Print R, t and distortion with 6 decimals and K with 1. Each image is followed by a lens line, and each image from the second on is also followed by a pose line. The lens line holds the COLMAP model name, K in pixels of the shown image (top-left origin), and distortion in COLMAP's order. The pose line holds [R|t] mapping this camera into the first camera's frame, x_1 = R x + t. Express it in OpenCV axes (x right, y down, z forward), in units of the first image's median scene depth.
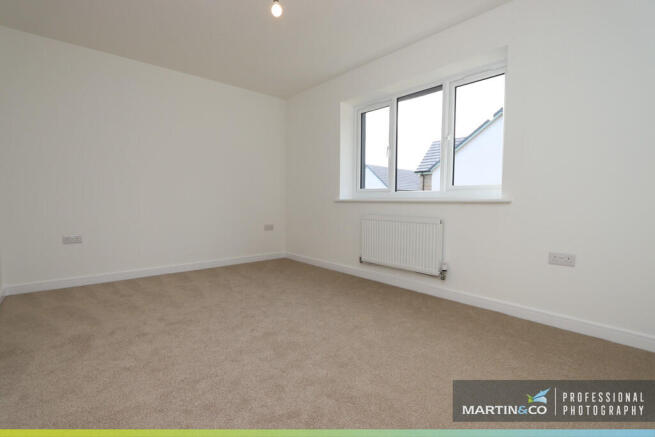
lens RADIAL K [[300.3, 0, 322.6], [0, 300.3, 221.7], [0, 0, 1]] dist [-0.012878, -0.000572]
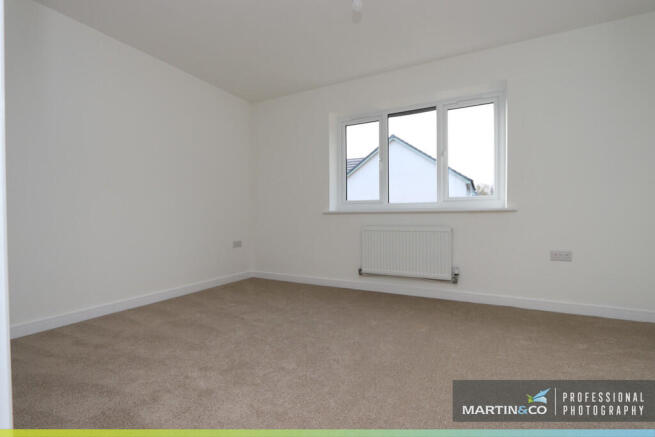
lens RADIAL K [[300.3, 0, 322.6], [0, 300.3, 221.7], [0, 0, 1]] dist [-0.012878, -0.000572]
pose [[0.935934, -0.016260, 0.351799, -0.393278], [0.034853, 0.998306, -0.046580, 0.005731], [-0.350446, 0.055857, 0.934916, 0.136207]]
